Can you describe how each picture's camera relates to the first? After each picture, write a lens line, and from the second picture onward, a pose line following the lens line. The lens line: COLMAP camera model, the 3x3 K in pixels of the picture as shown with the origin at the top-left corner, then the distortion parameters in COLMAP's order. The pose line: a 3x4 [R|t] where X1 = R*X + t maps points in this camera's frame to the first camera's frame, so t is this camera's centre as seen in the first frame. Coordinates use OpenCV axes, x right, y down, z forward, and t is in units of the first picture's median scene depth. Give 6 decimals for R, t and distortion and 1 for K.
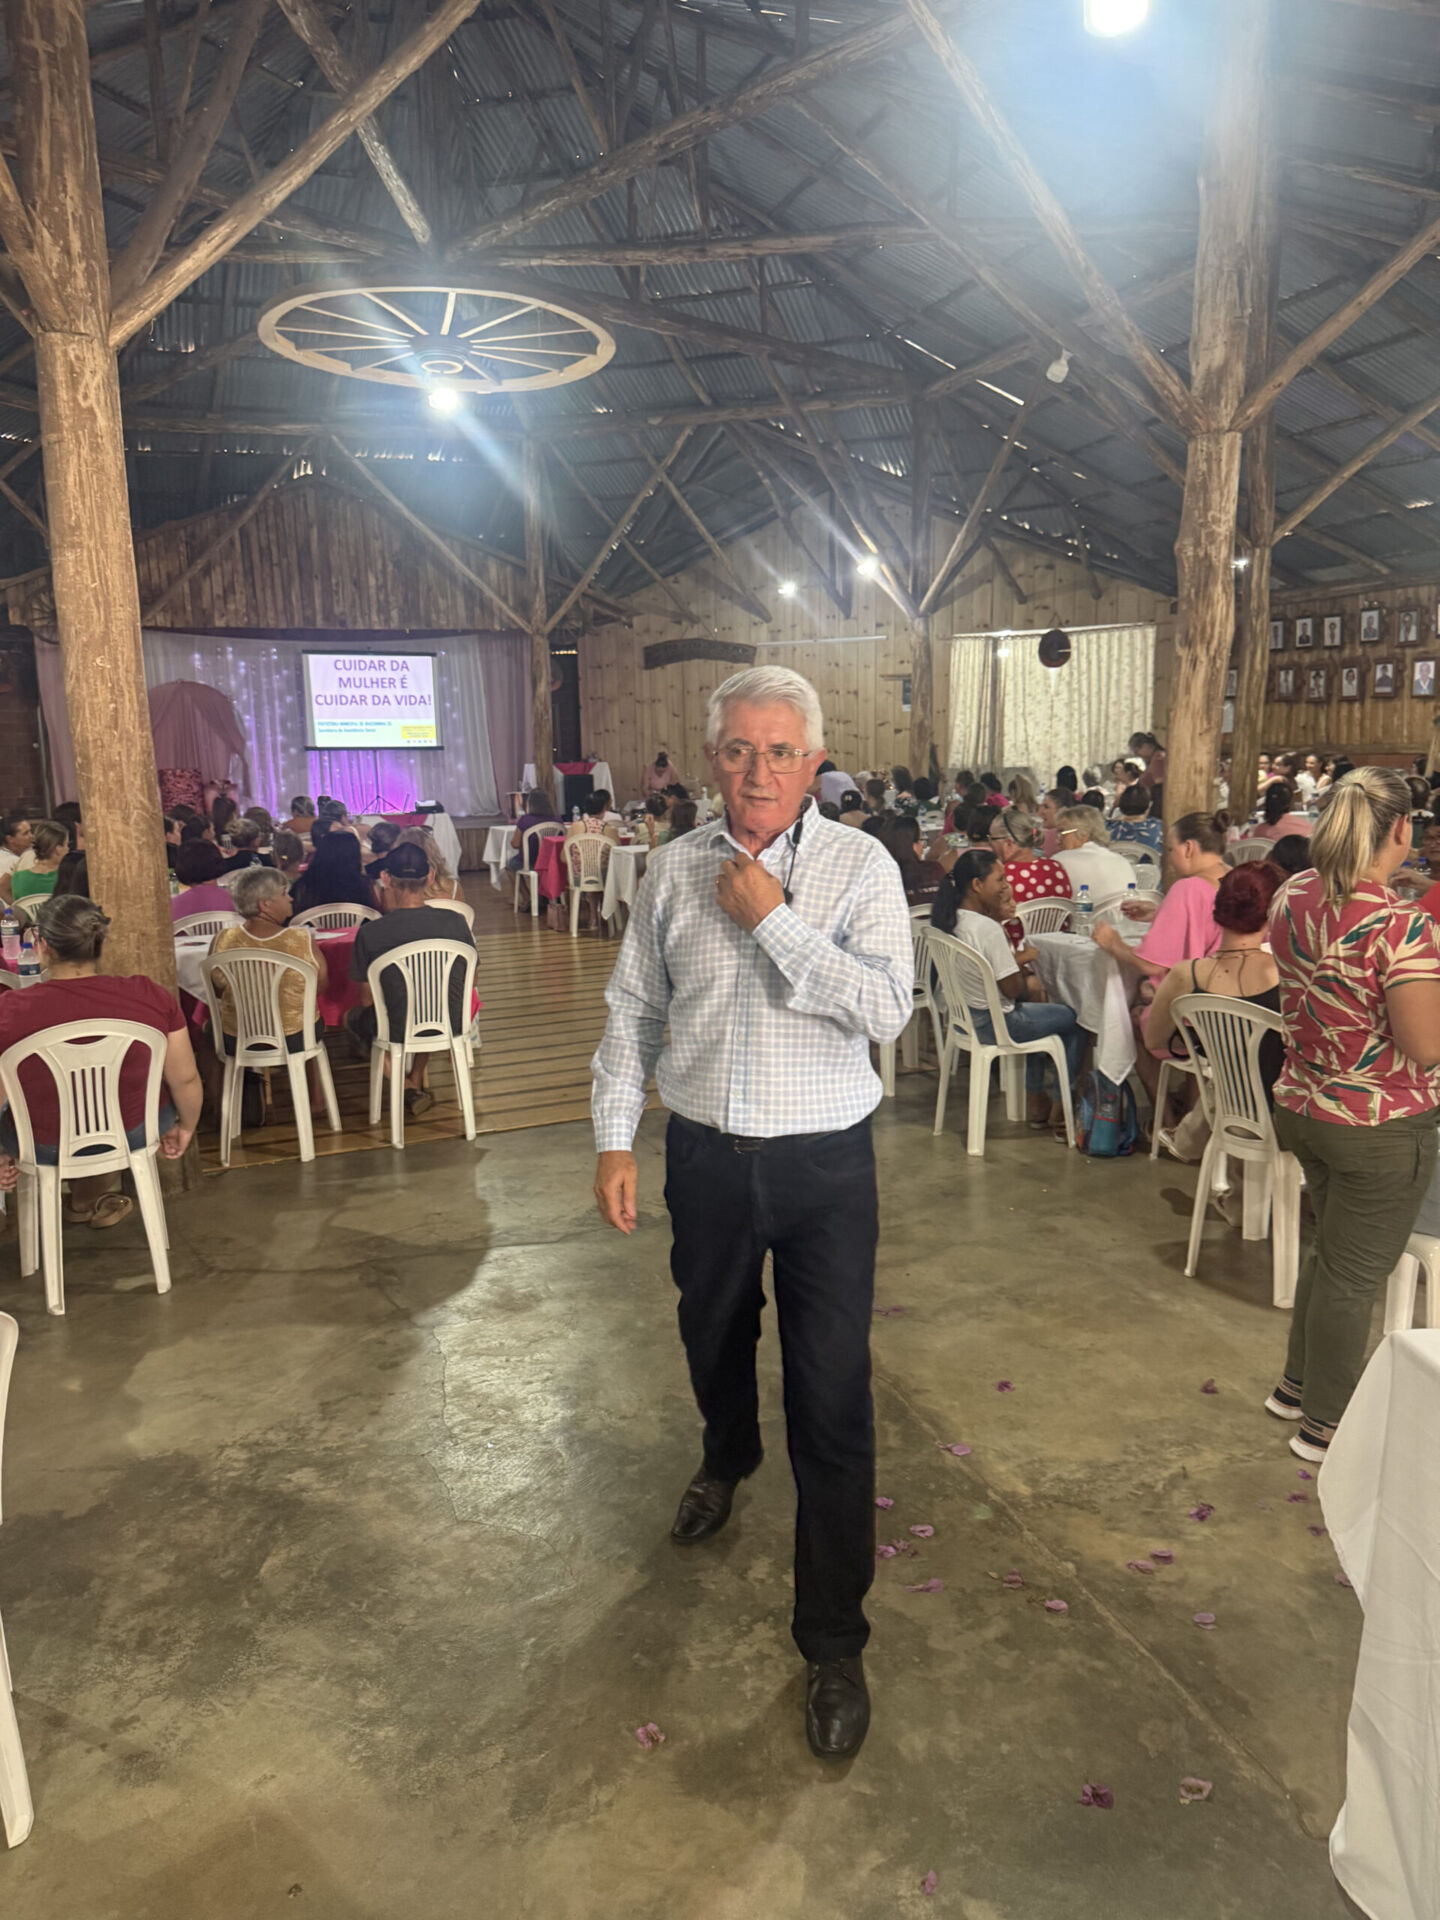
lens RADIAL K [[1307.3, 0, 718.8], [0, 1307.3, 1019.5], [0, 0, 1]] dist [-0.057914, -0.001470]
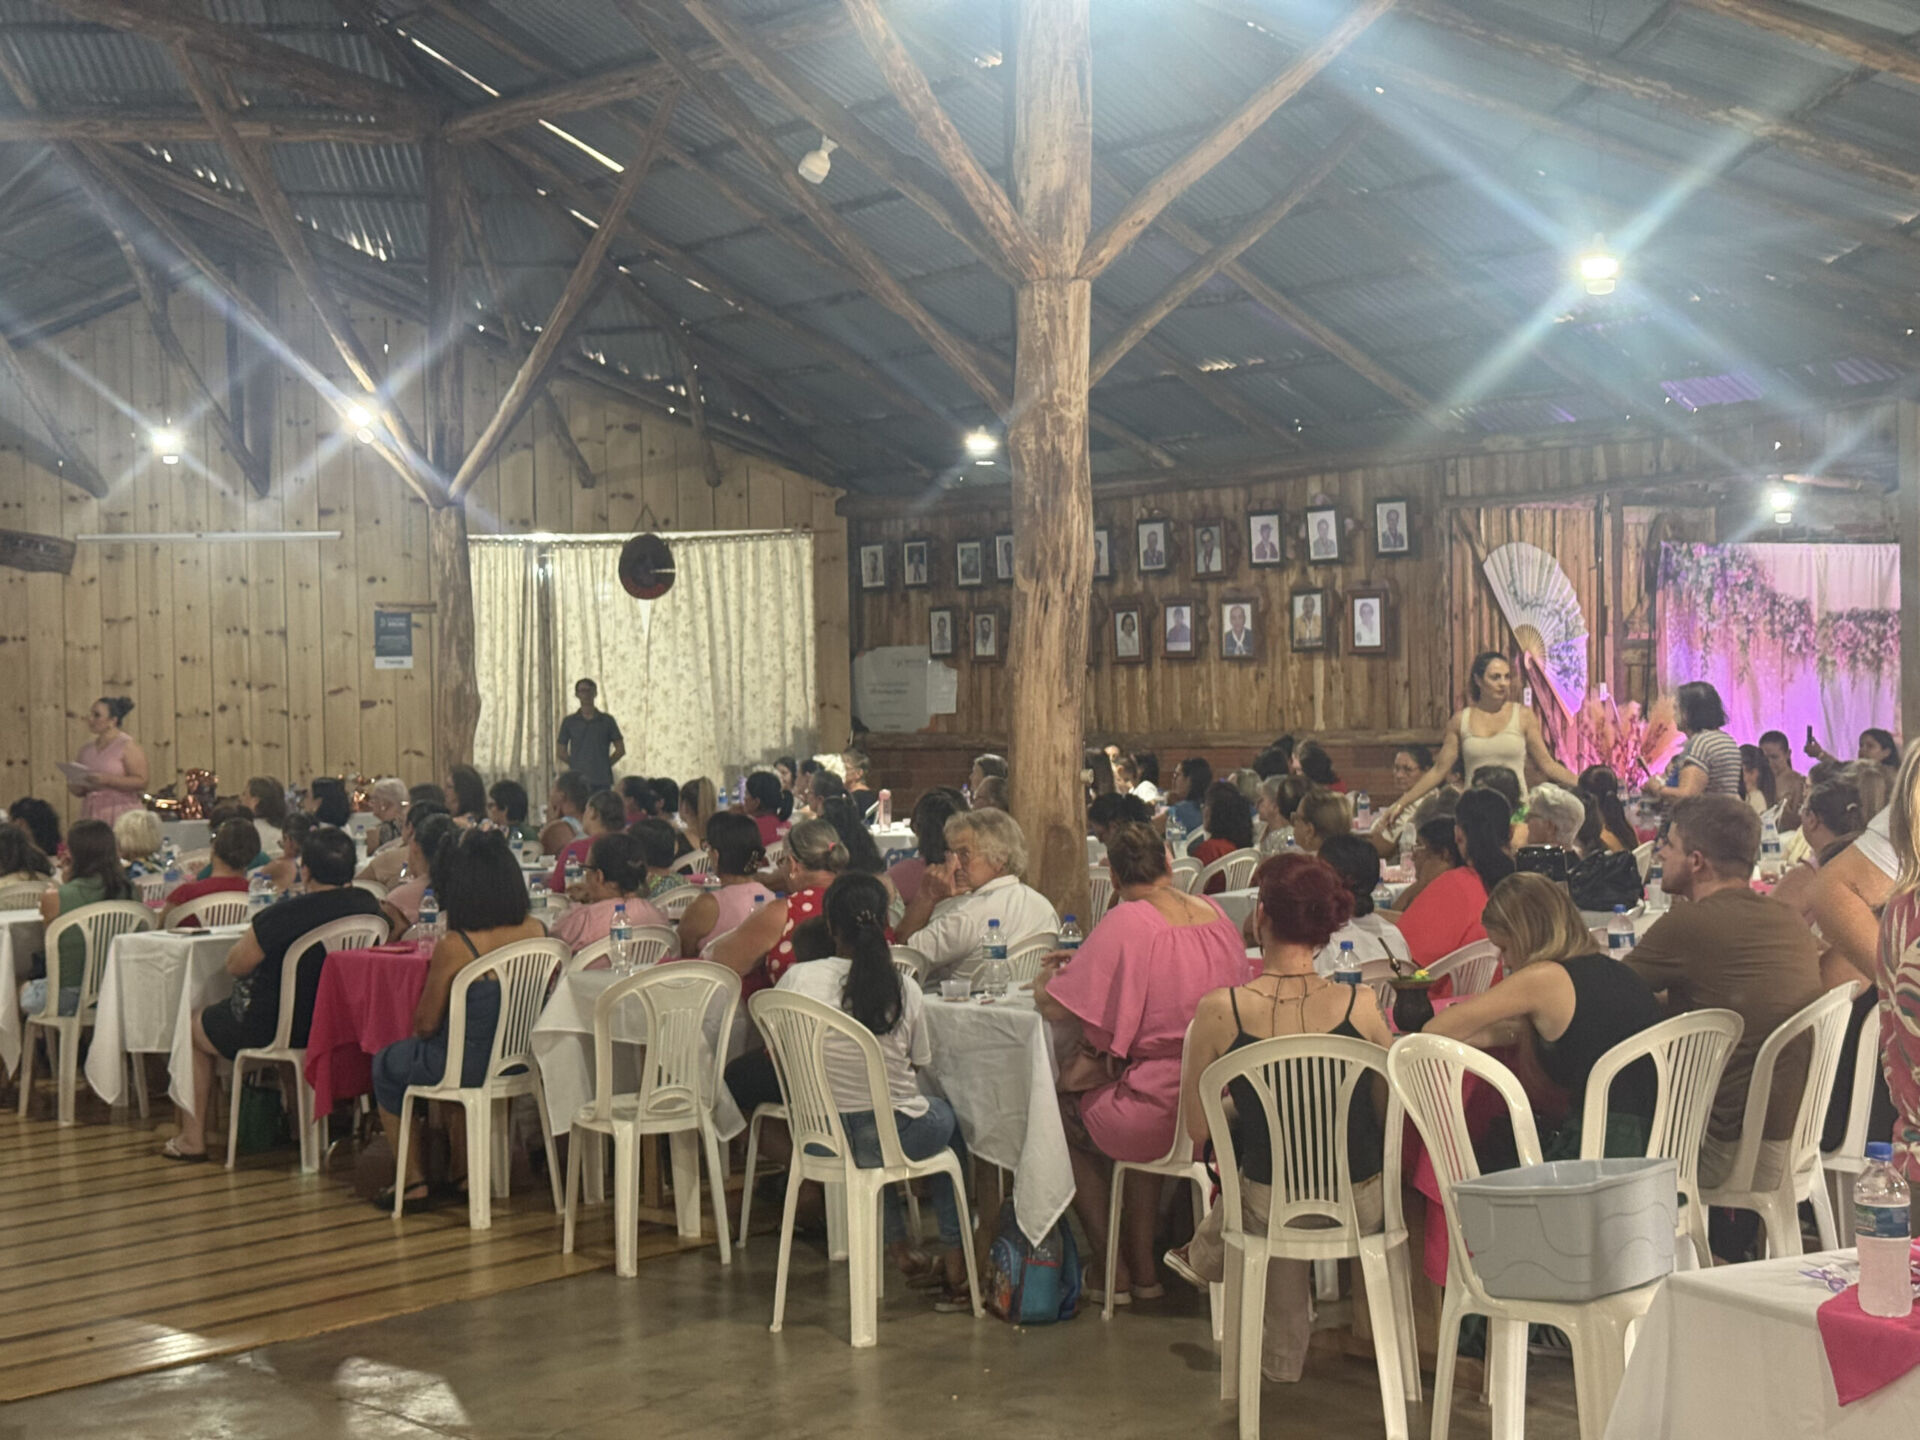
lens RADIAL K [[2699.6, 0, 960.0], [0, 2699.6, 720.0], [0, 0, 1]] dist [0.016804, -0.511100]
pose [[0.904489, 0.016635, 0.426173, -0.138865], [0.075649, 0.977137, -0.198695, 0.031264], [-0.419735, 0.211957, 0.882551, -0.109931]]
